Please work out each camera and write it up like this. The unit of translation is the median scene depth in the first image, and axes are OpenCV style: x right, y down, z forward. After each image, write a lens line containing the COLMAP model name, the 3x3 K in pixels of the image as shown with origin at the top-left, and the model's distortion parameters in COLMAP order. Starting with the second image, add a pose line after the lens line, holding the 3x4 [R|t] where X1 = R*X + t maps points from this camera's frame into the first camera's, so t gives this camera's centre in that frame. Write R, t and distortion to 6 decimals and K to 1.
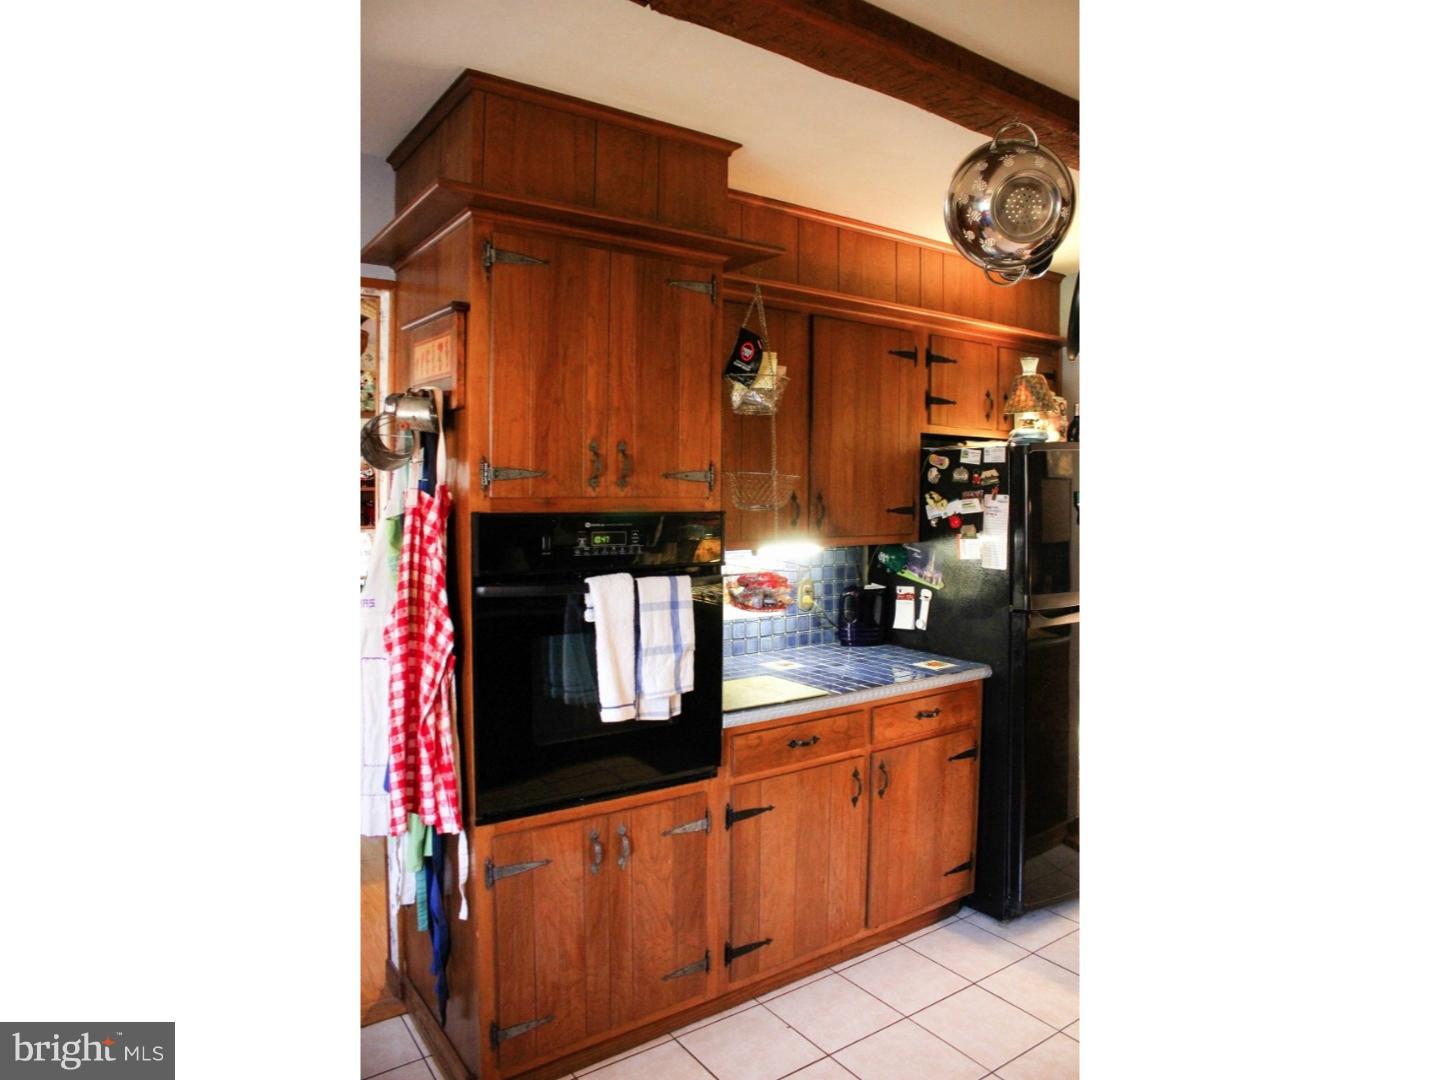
lens RADIAL K [[913.2, 0, 715.6], [0, 913.2, 508.1], [0, 0, 1]] dist [-0.164098, 0.147354]
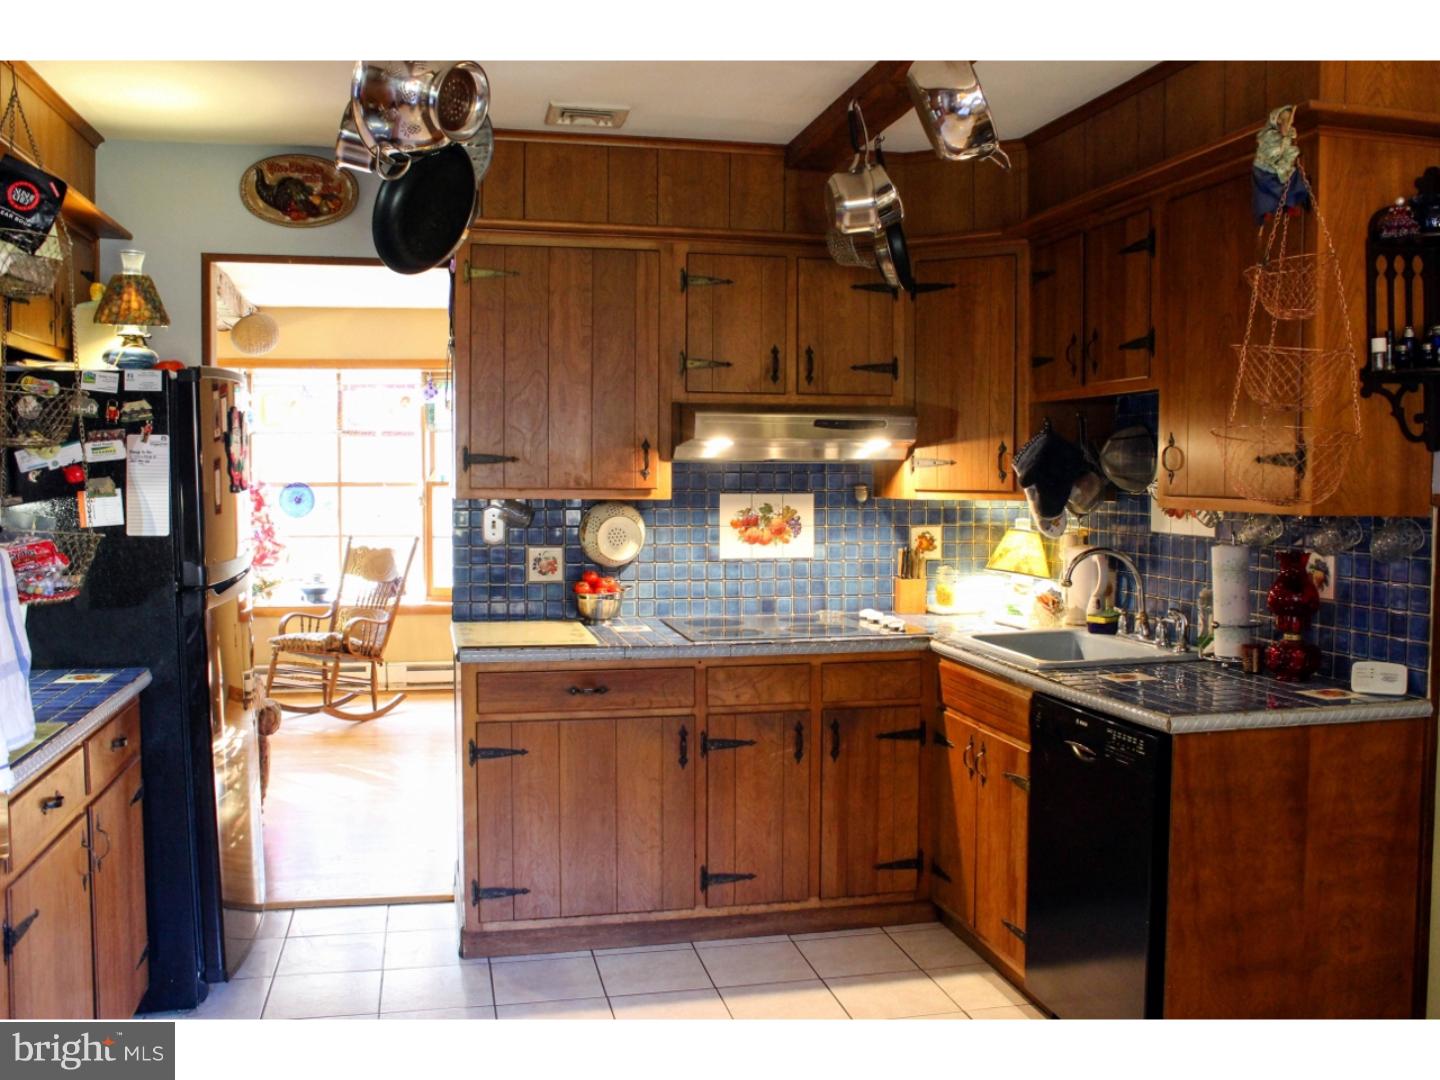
lens RADIAL K [[1270.3, 0, 720.0], [0, 1270.3, 540.0], [0, 0, 1]] dist [-0.080963, -0.000653]
pose [[0.396277, -0.061227, 0.916087, -0.566768], [0.020096, 0.998113, 0.058016, 0.027222], [-0.917911, -0.004581, 0.396759, 0.210965]]
